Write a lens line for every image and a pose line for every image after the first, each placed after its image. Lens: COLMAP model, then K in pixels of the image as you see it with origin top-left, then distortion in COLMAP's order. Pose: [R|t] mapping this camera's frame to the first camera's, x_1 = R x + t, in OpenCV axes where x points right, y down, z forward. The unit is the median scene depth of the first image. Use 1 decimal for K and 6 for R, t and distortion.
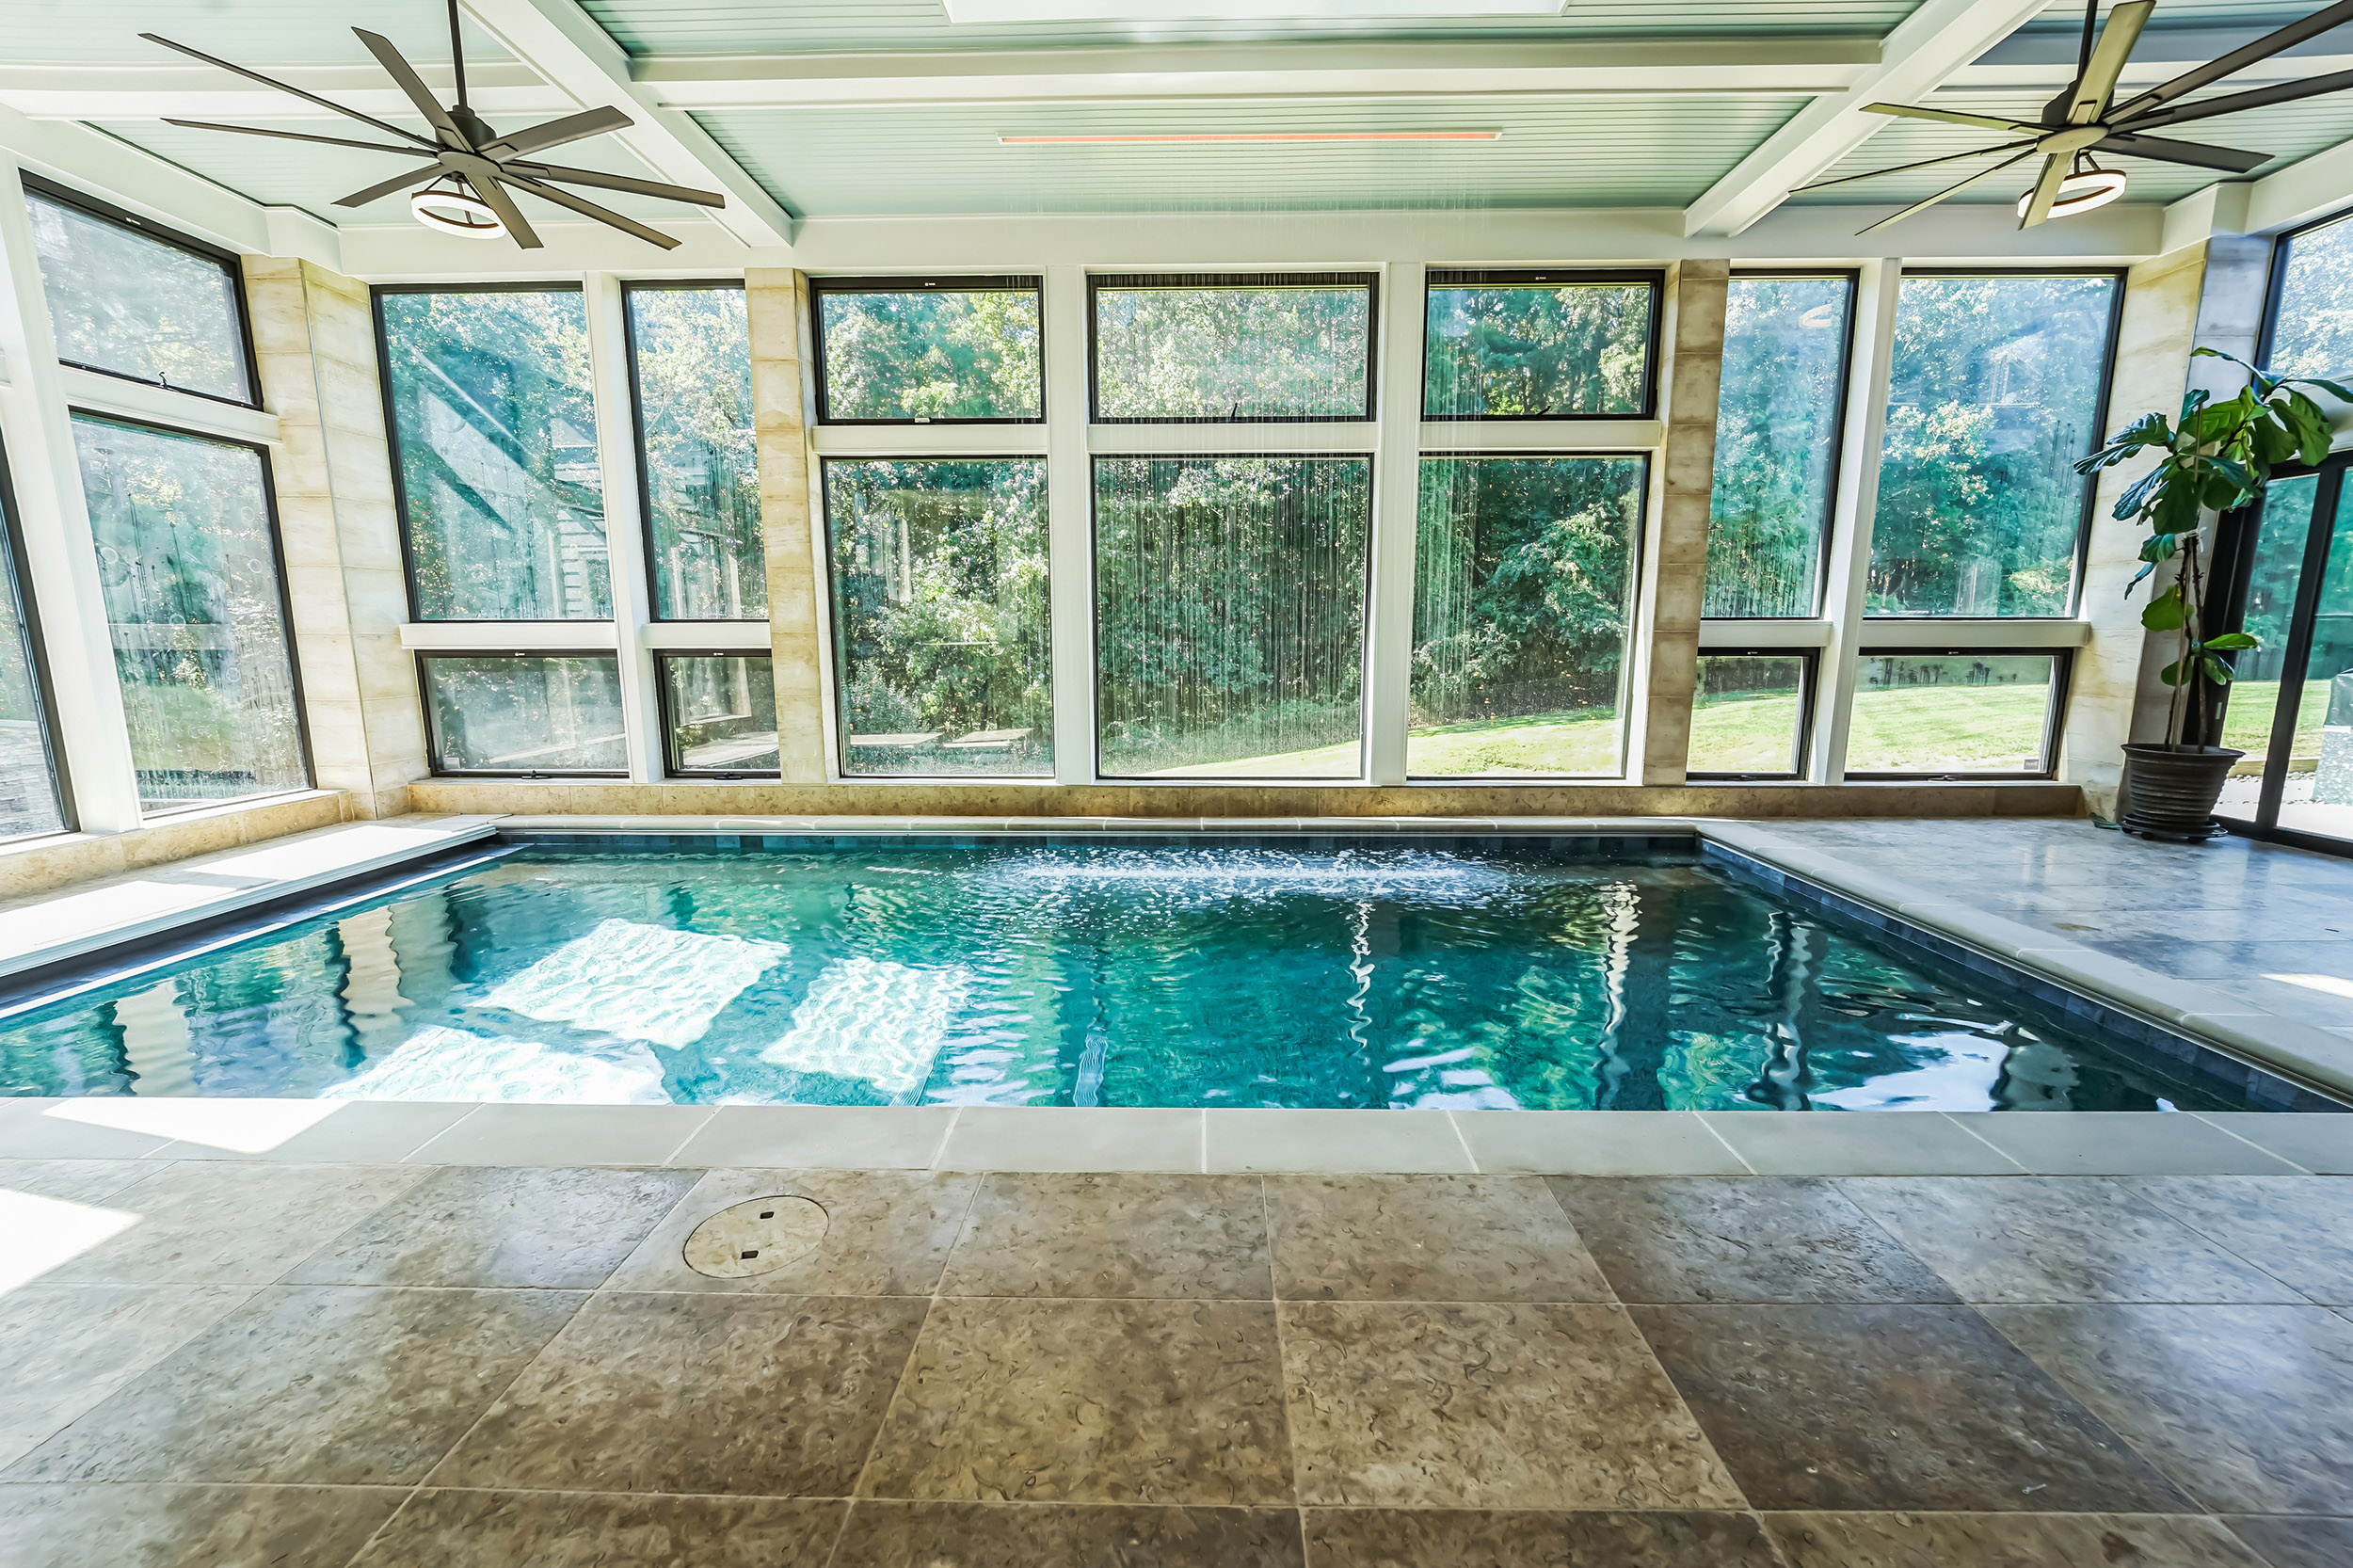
lens RADIAL K [[959.8, 0, 1187.7], [0, 959.8, 794.3], [0, 0, 1]] dist [-0.014528, 0.001936]
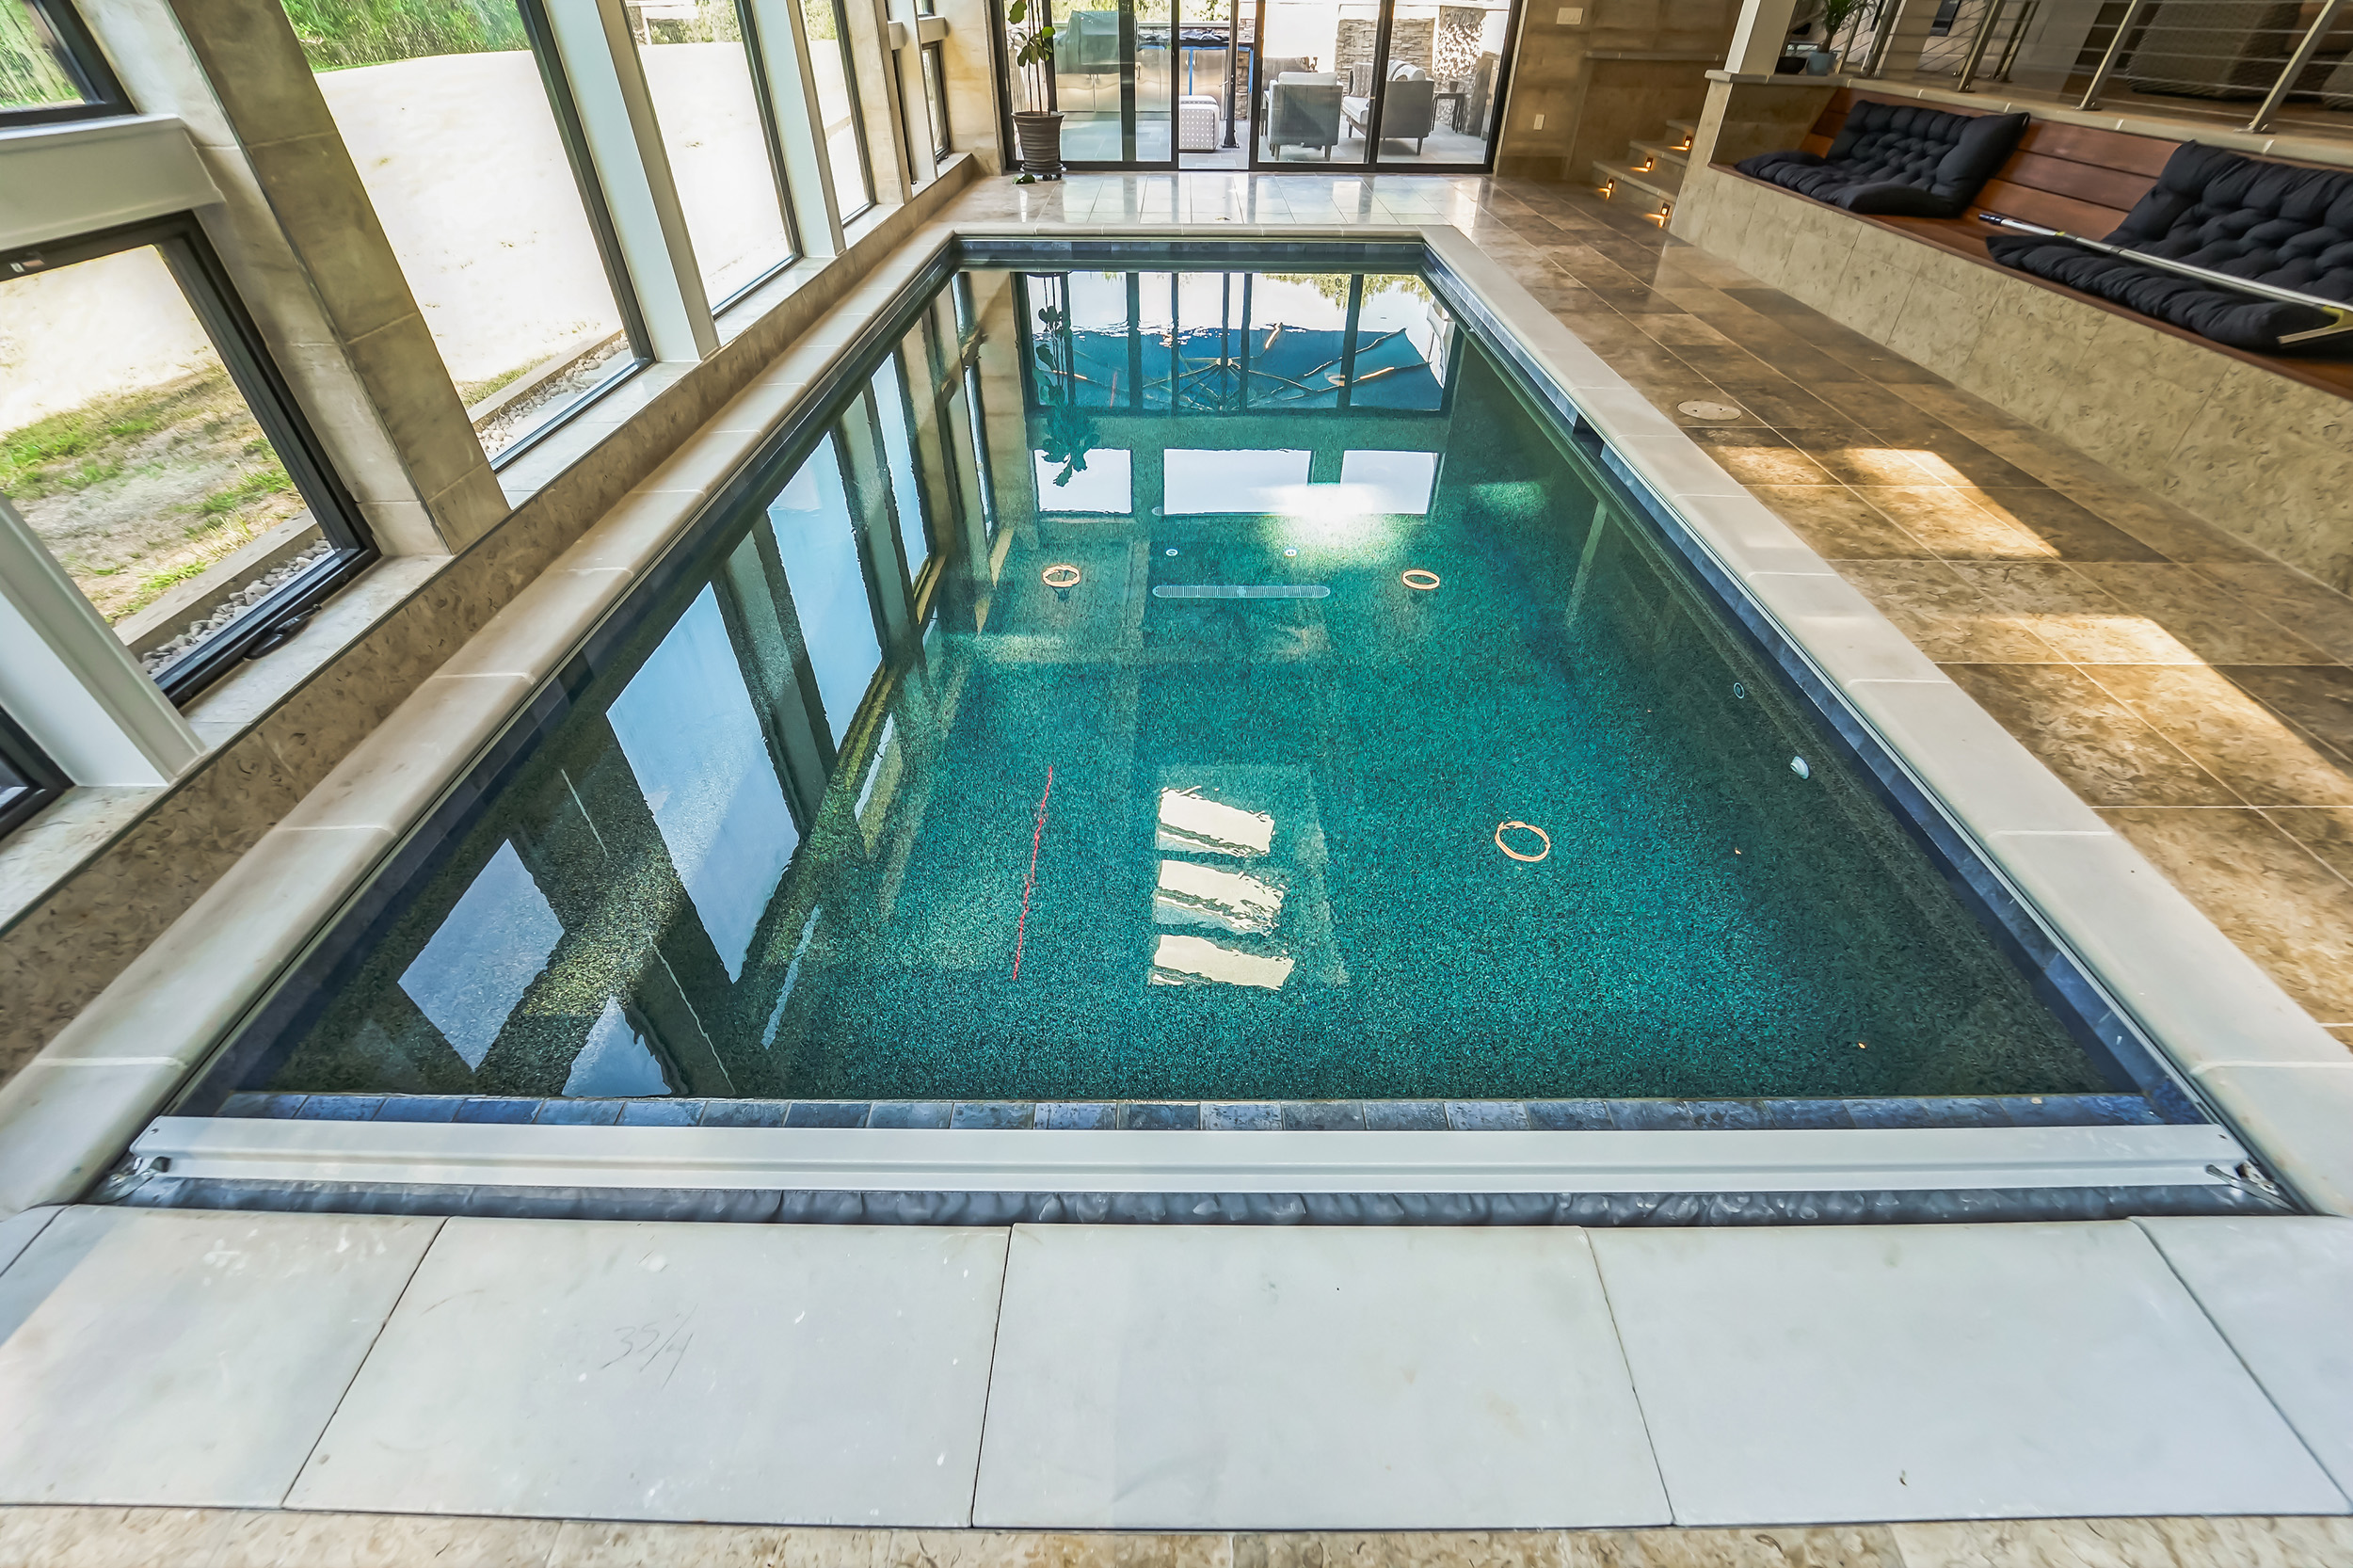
lens RADIAL K [[959.8, 0, 1192.1], [0, 959.8, 769.2], [0, 0, 1]] dist [-0.014528, 0.001936]
pose [[-0.019957, -0.633023, 0.773876, -0.858682], [0.162196, 0.761726, 0.627268, -0.157983], [-0.986557, 0.138038, 0.087472, 0.678202]]
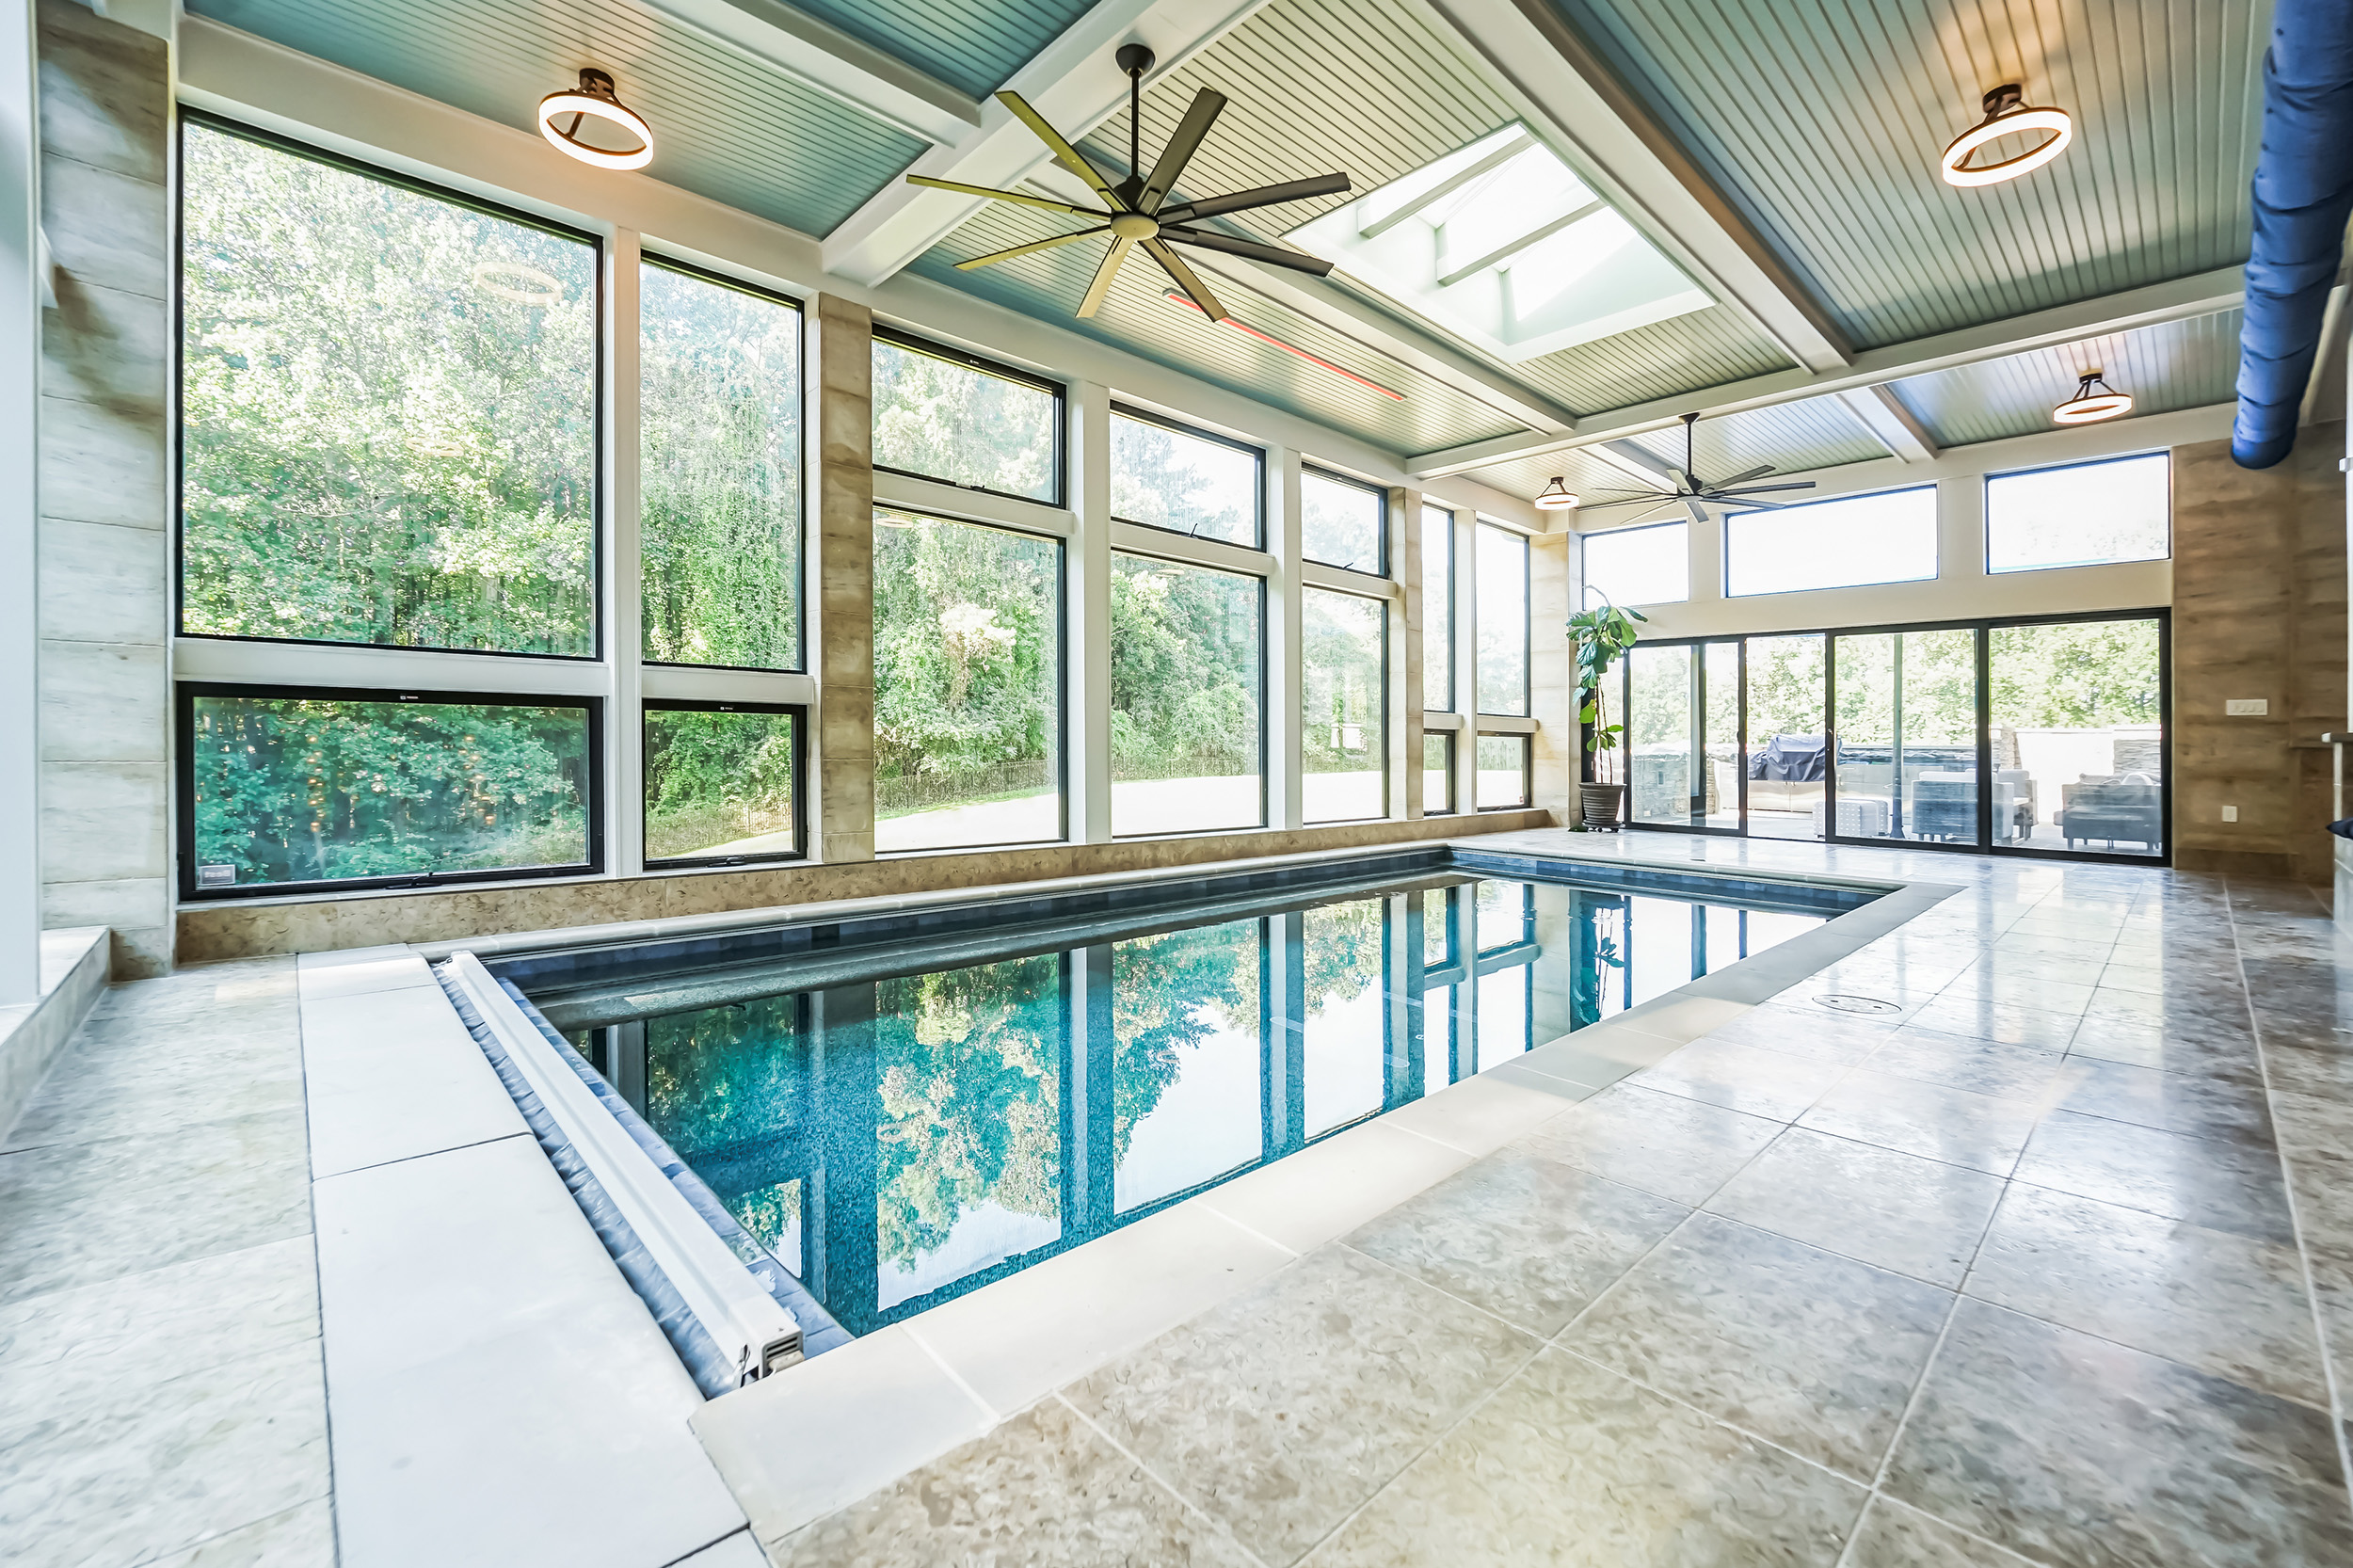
lens RADIAL K [[959.8, 0, 1200.9], [0, 959.8, 763.3], [0, 0, 1]] dist [-0.014528, 0.001936]
pose [[0.710201, -0.002620, 0.703994, -0.815792], [0.103350, 0.989547, -0.100579, 0.021551], [-0.696372, 0.144189, 0.703048, 0.173103]]
